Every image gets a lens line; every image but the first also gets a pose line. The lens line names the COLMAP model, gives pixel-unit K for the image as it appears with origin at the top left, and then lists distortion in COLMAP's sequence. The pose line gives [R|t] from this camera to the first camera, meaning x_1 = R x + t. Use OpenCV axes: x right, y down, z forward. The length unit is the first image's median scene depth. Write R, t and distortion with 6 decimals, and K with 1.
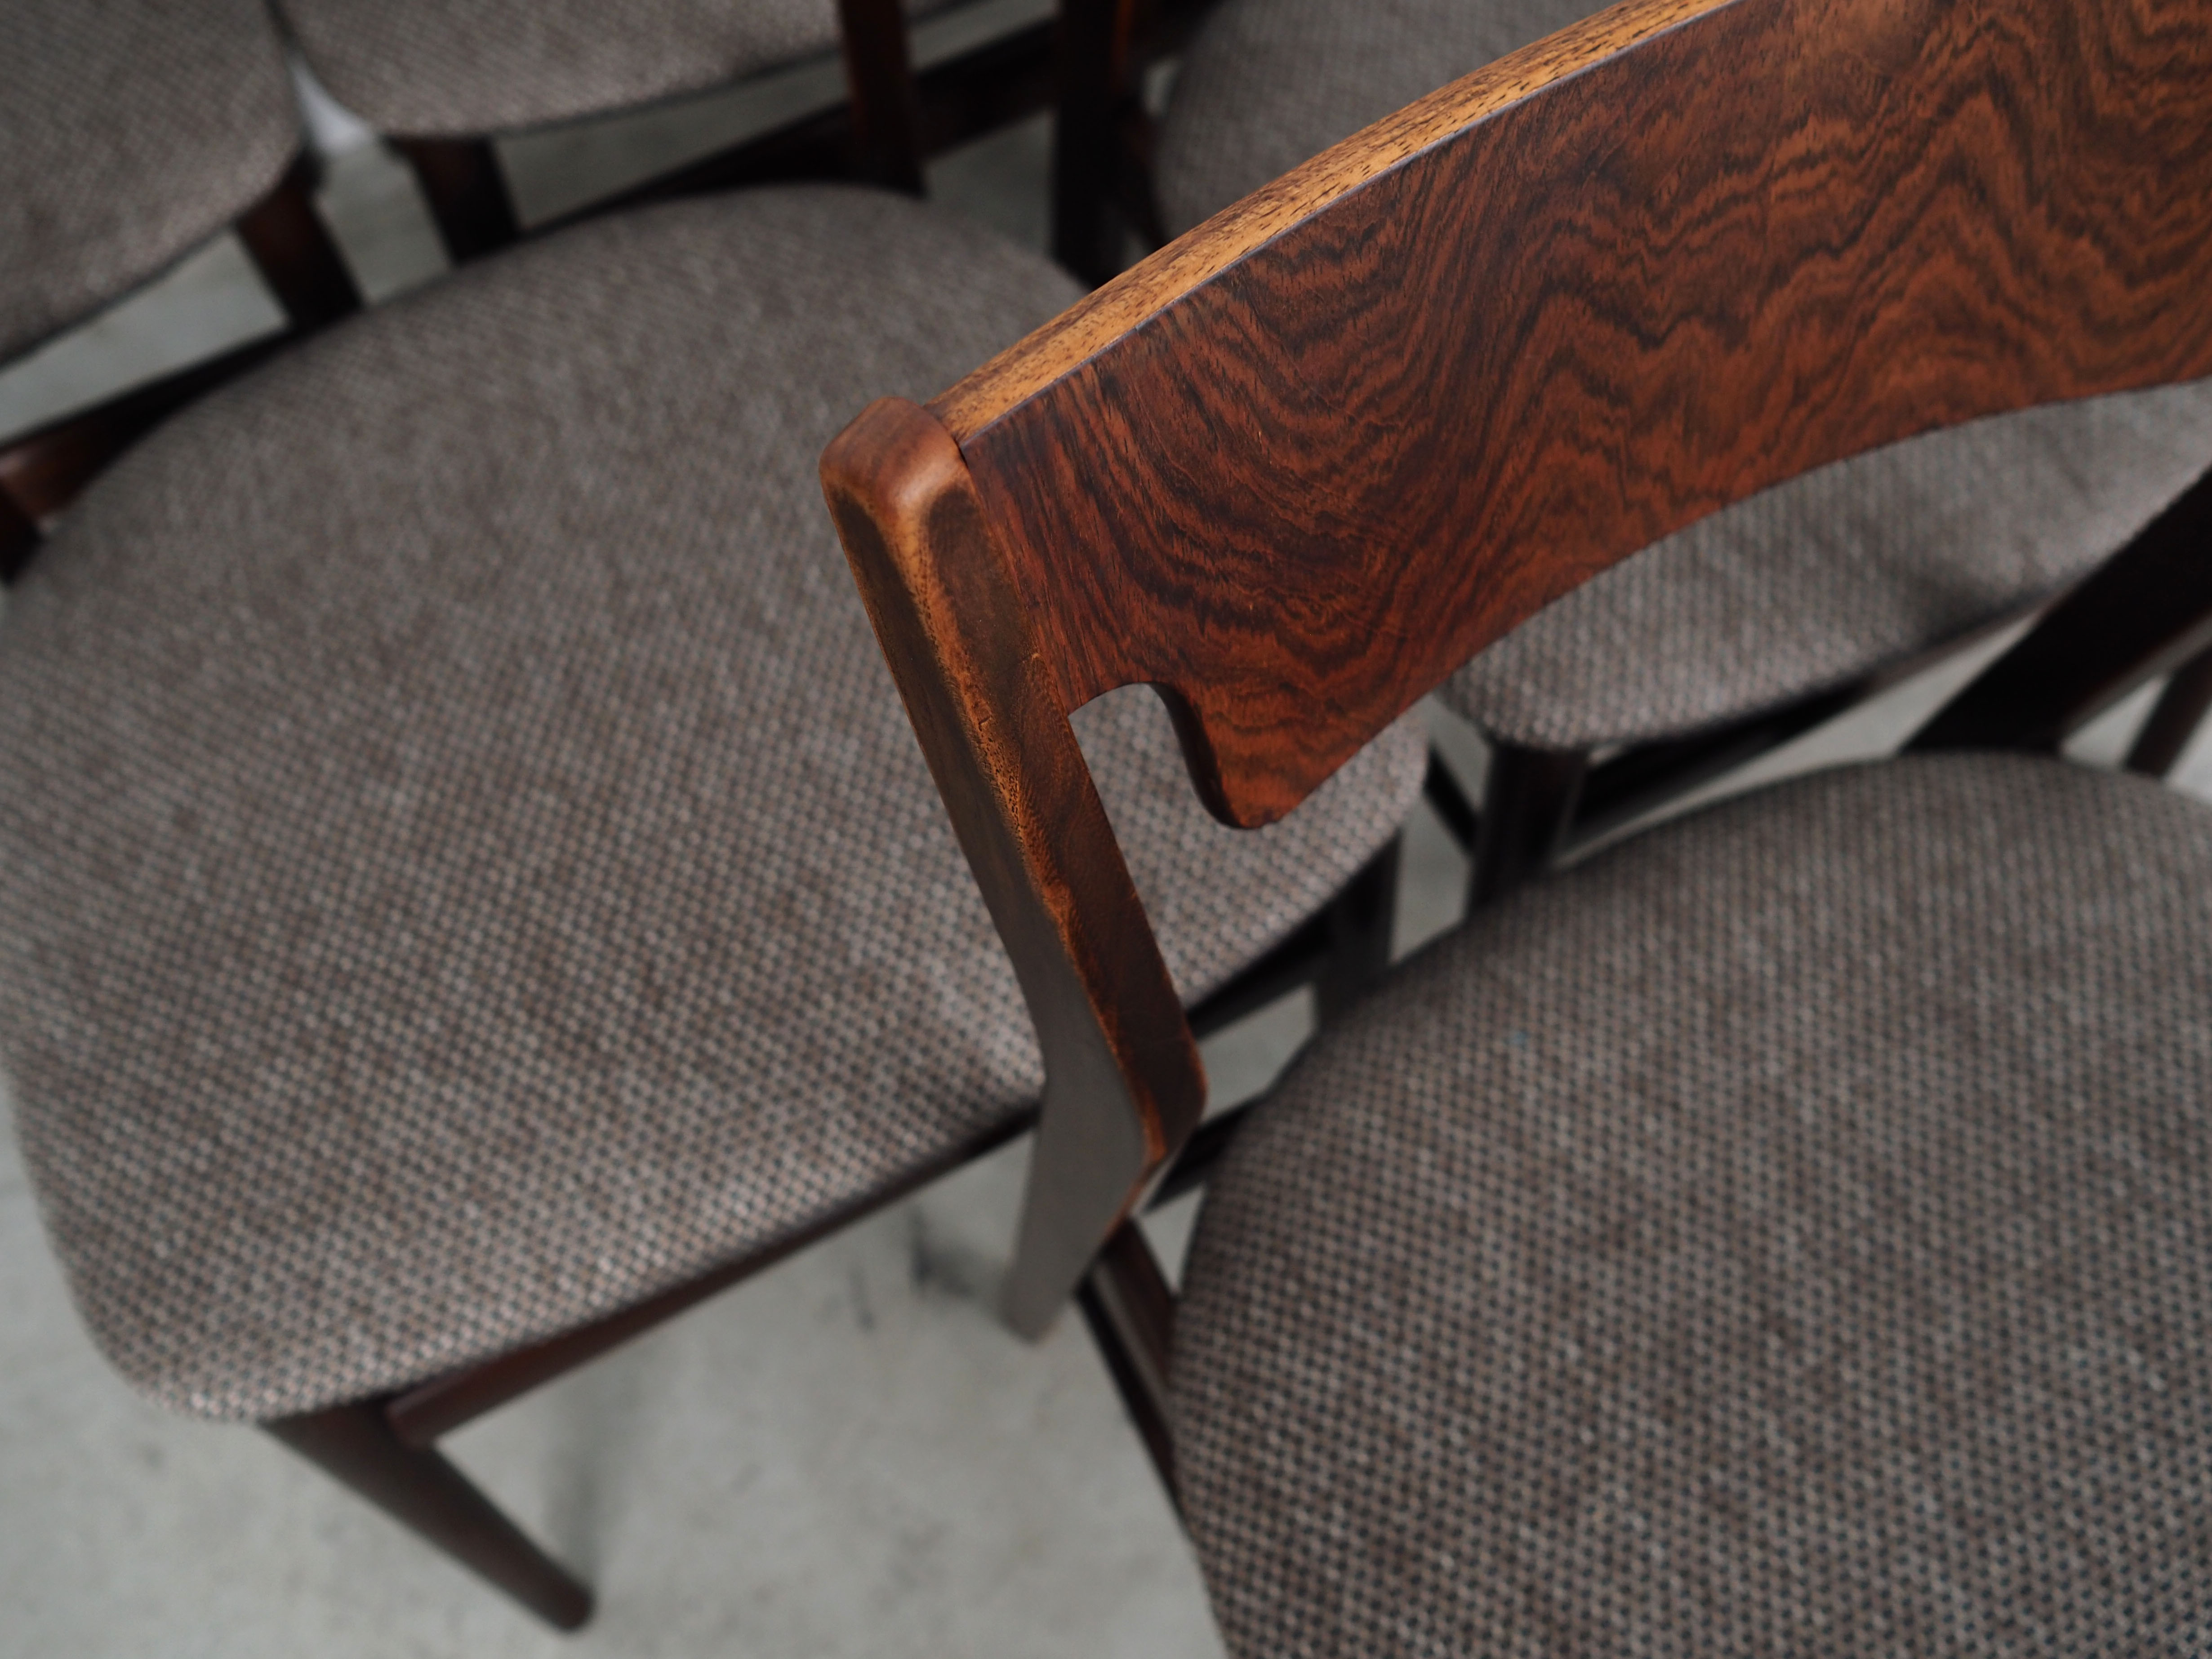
lens RADIAL K [[2187.2, 0, 1106.0], [0, 2187.2, 829.5], [0, 0, 1]] dist [-0.006565, -0.007402]
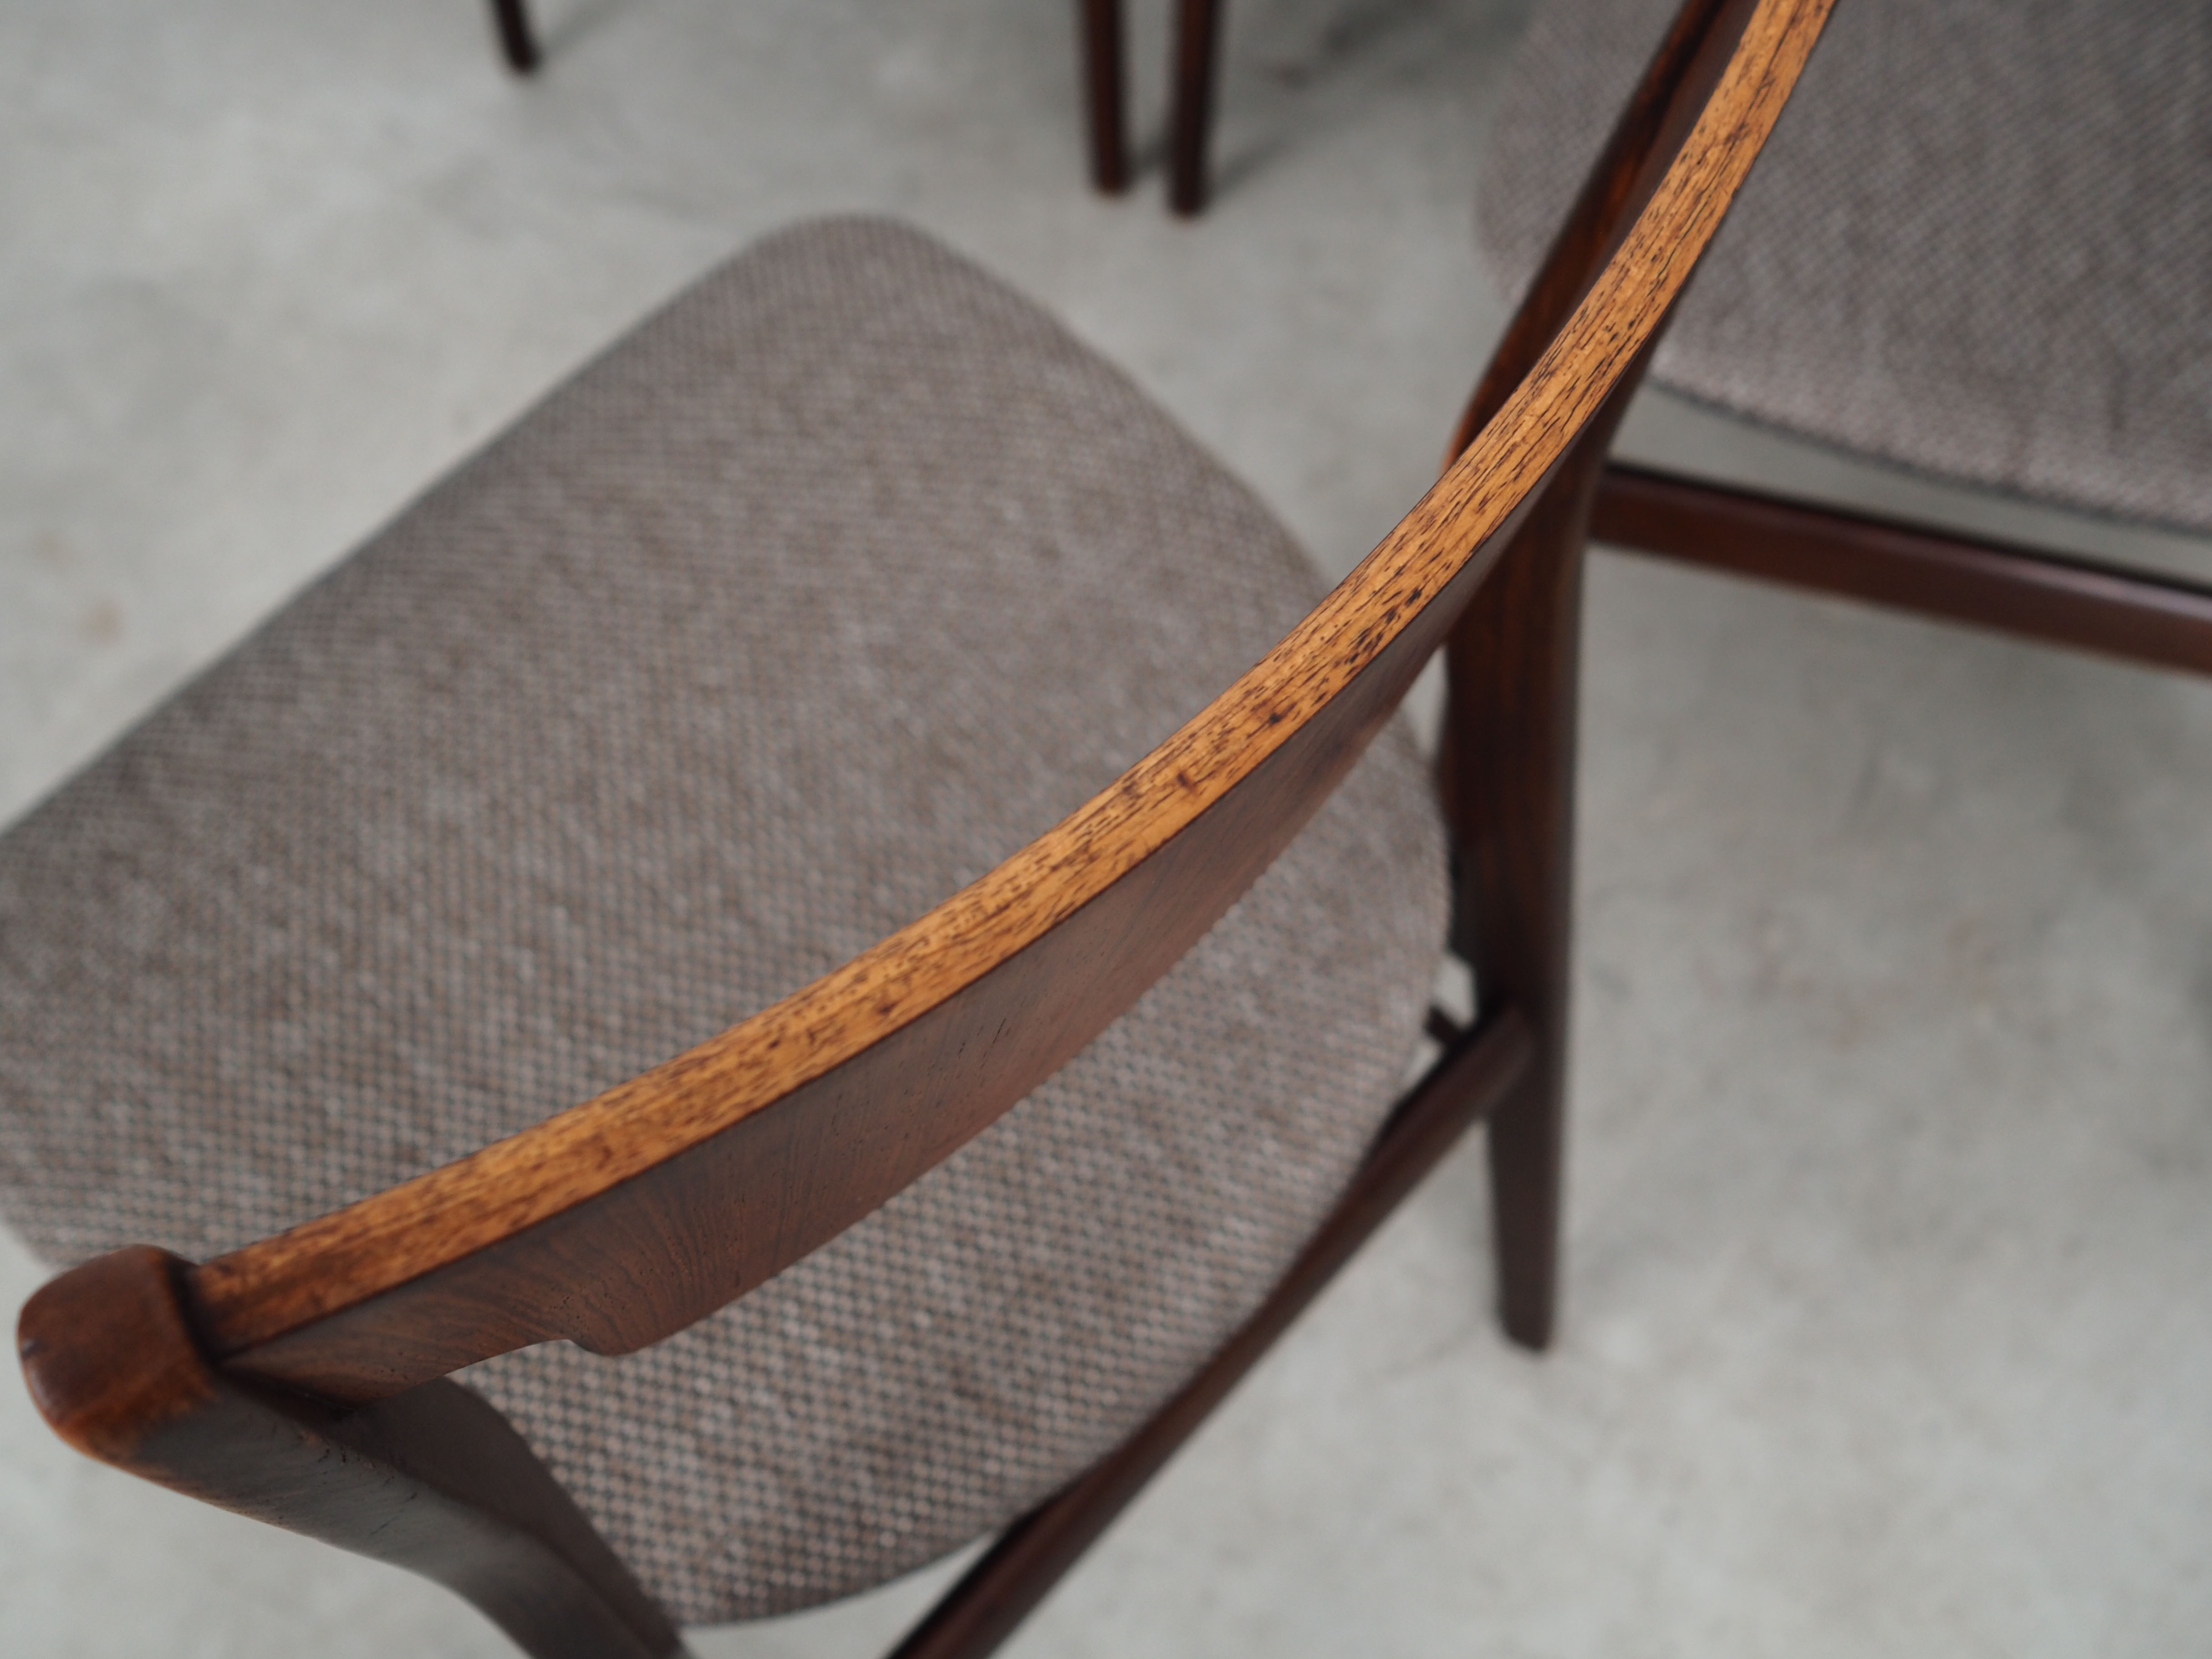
lens RADIAL K [[2187.5, 0, 1106.0], [0, 2187.5, 829.5], [0, 0, 1]] dist [-0.006565, -0.007402]
pose [[-0.940399, 0.330288, -0.080986, -0.303483], [-0.268235, -0.574020, 0.773661, -0.843015], [0.209043, 0.749273, 0.628403, 0.428482]]
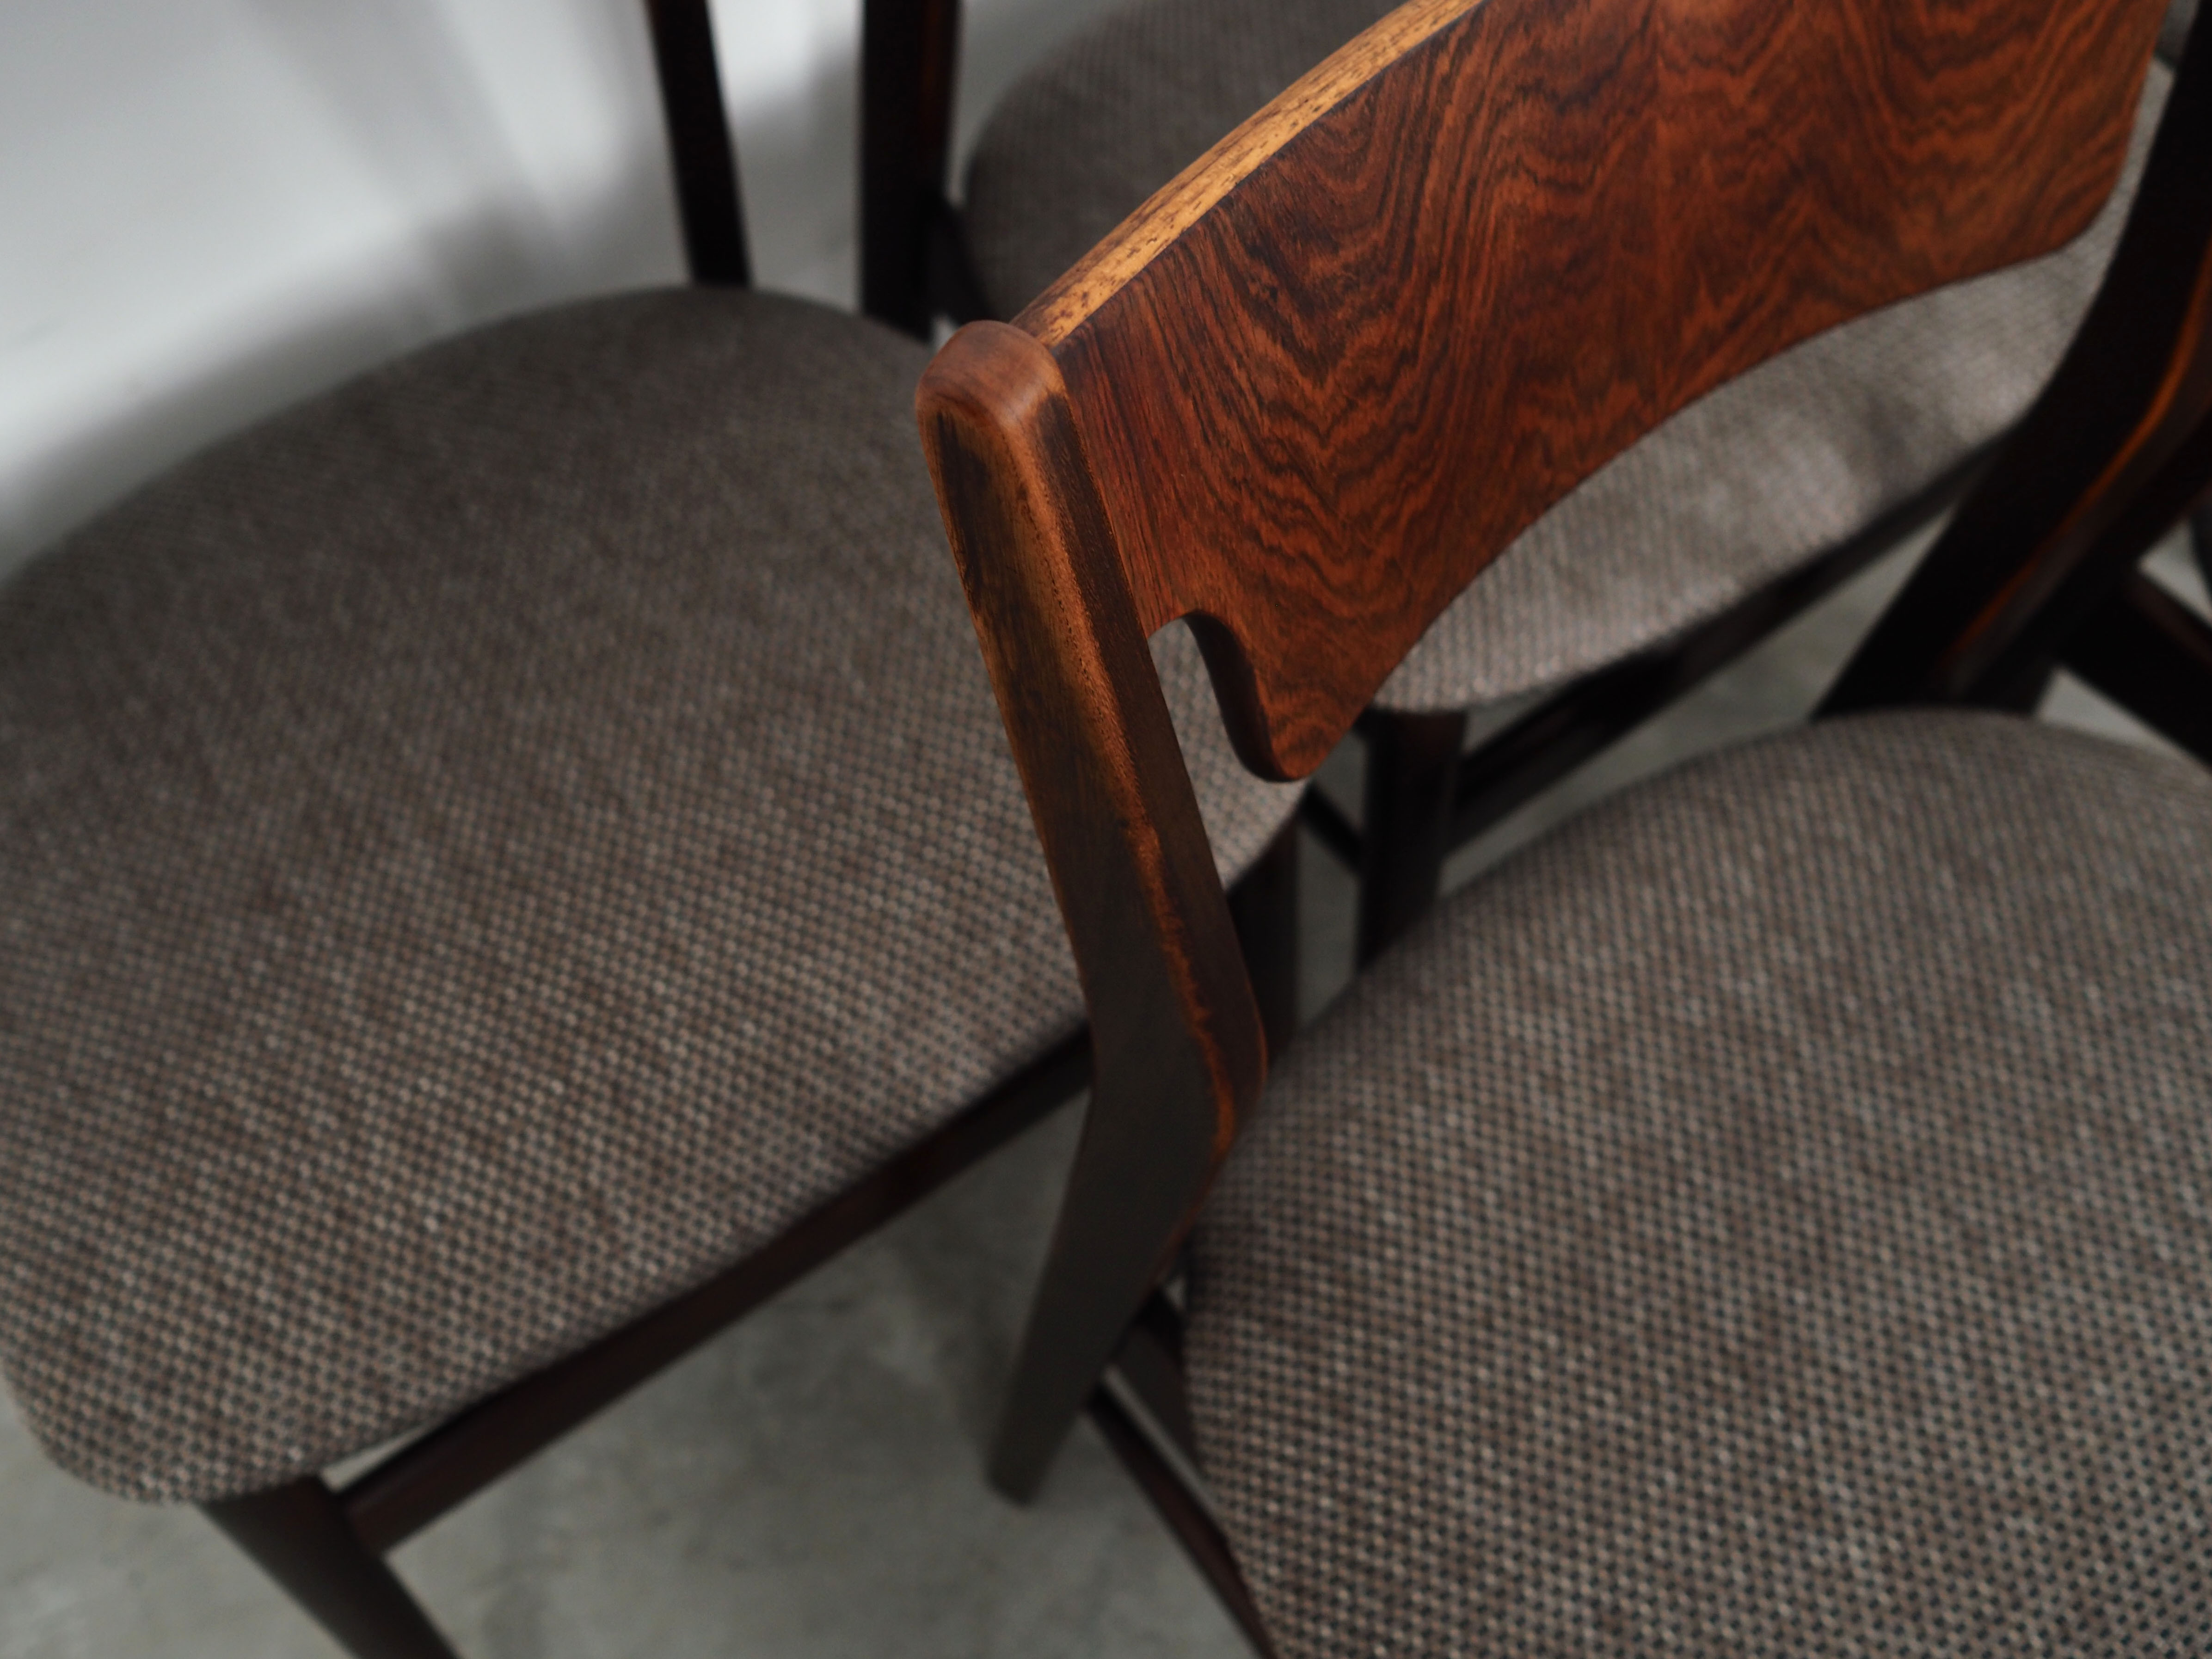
lens RADIAL K [[2187.3, 0, 1106.0], [0, 2187.3, 829.5], [0, 0, 1]] dist [-0.006565, -0.007402]
pose [[0.986274, -0.134415, 0.095893, -0.617011], [0.142434, 0.986374, -0.082336, -0.247288], [-0.083519, 0.094864, 0.991981, 0.156121]]
